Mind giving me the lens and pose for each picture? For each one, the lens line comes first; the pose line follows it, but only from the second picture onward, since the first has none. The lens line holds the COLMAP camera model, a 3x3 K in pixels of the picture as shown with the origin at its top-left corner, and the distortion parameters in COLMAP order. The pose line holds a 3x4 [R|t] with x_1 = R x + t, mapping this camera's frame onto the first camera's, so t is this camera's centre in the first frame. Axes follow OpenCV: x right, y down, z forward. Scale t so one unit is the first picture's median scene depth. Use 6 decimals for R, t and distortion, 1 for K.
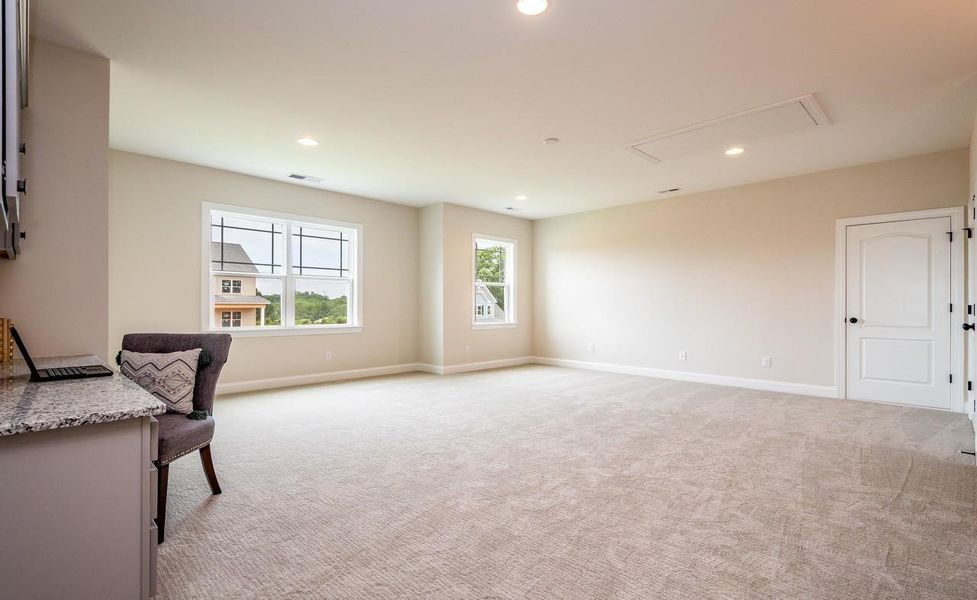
lens RADIAL K [[435.7, 0, 477.4], [0, 435.7, 301.8], [0, 0, 1]] dist [-0.000585, -0.000268]
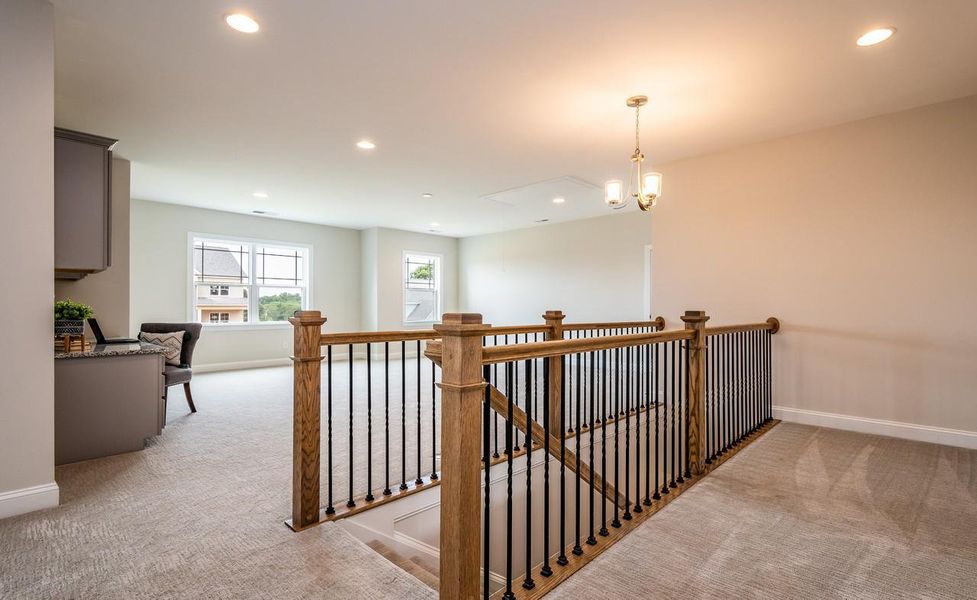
lens RADIAL K [[463.1, 0, 489.0], [0, 463.1, 304.6], [0, 0, 1]] dist [0.002464, 0.000333]
pose [[0.999986, 0.000121, 0.005381, 0.294913], [-0.000135, 0.999997, 0.002563, -0.003145], [-0.005380, -0.002563, 0.999982, -0.444542]]
